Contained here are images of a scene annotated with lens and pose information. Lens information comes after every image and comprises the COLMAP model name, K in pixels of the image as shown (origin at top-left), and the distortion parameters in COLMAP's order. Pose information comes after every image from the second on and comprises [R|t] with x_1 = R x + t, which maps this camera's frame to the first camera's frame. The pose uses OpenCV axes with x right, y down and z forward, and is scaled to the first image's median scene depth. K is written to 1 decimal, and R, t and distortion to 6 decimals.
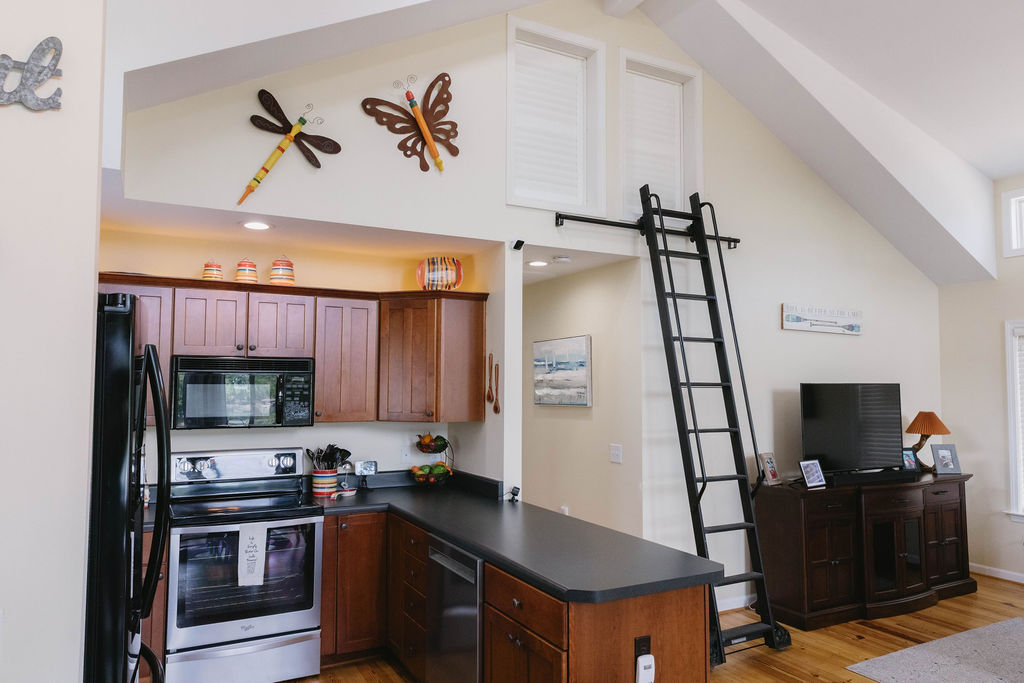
lens RADIAL K [[694.4, 0, 512.0], [0, 694.4, 341.5], [0, 0, 1]] dist [0.007543, -0.001352]
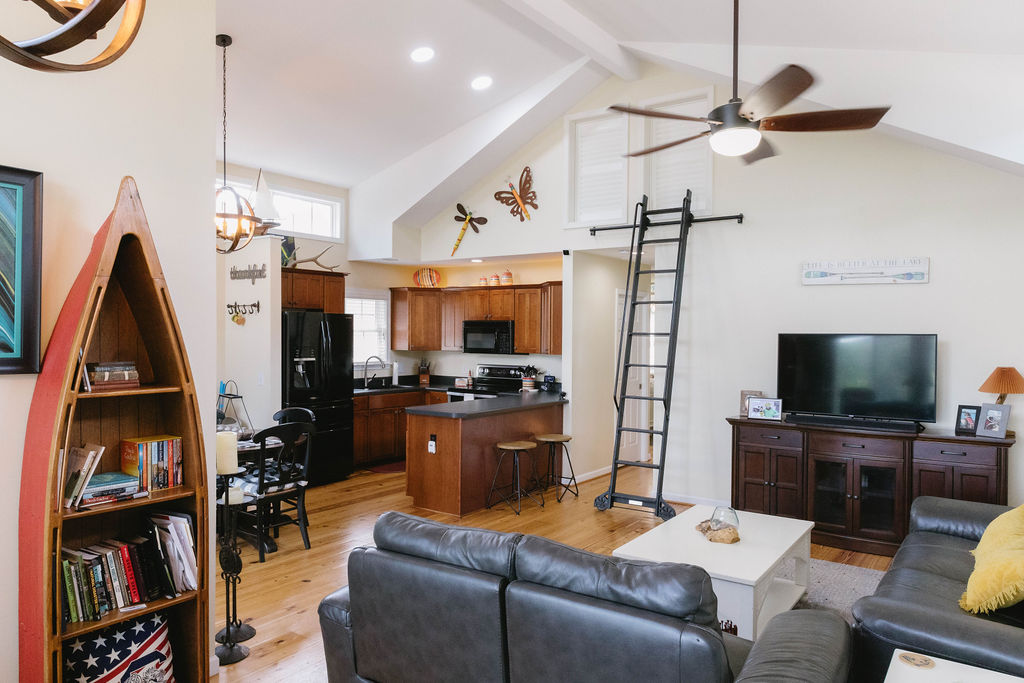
lens RADIAL K [[701.2, 0, 512.0], [0, 701.2, 341.5], [0, 0, 1]] dist [0.016066, -0.002340]
pose [[0.444816, 0.009833, -0.895568, 1.559834], [0.047927, 0.998246, 0.034764, 0.014176], [0.894339, -0.058385, 0.443564, 0.101502]]
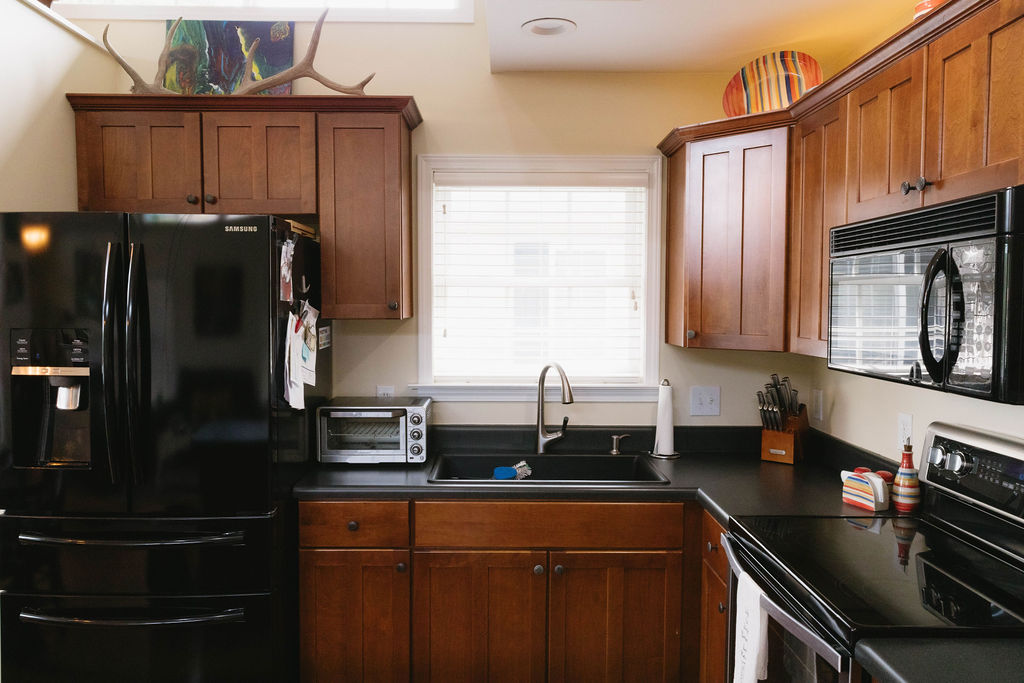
lens RADIAL K [[755.6, 0, 512.0], [0, 755.6, 341.5], [0, 0, 1]] dist [0.004996, 0.002757]
pose [[-0.462055, 0.036972, -0.886080, 0.120934], [0.047047, 0.998746, 0.017140, 0.078439], [0.885602, -0.033768, -0.463215, 0.975491]]
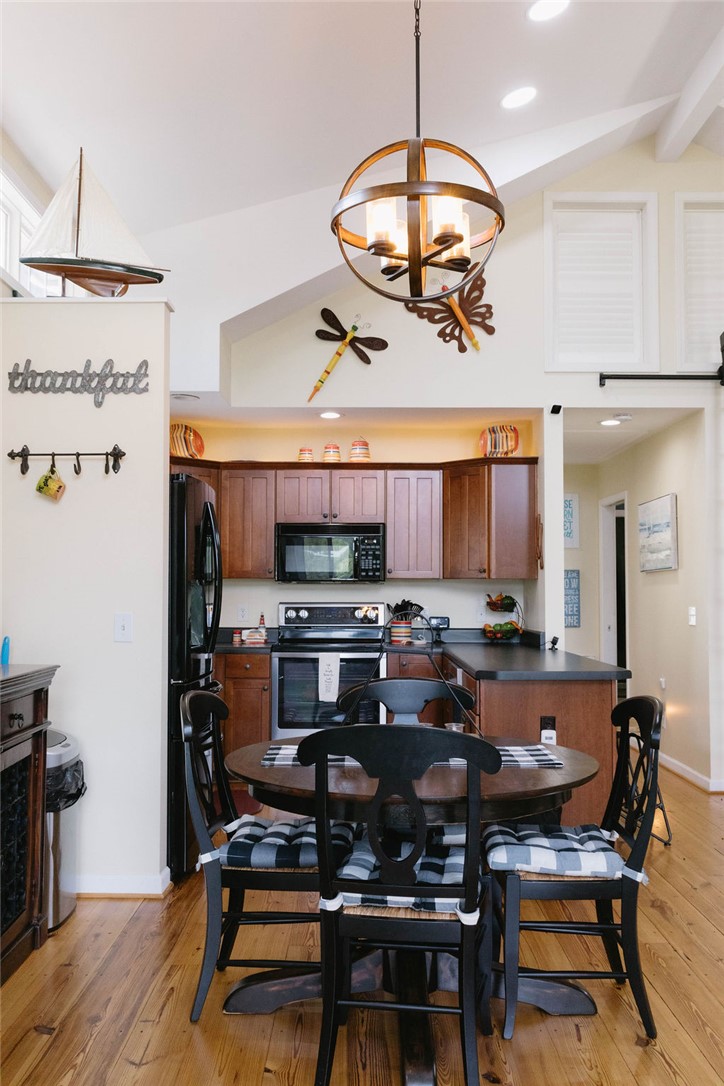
lens RADIAL K [[976.4, 0, 362.0], [0, 976.4, 543.0], [0, 0, 1]] dist [-0.000910, -0.001488]
pose [[0.881378, -0.026441, -0.471670, 0.460580], [0.031126, 0.999513, 0.002132, 0.053459], [0.471384, -0.016561, 0.881772, -0.468197]]
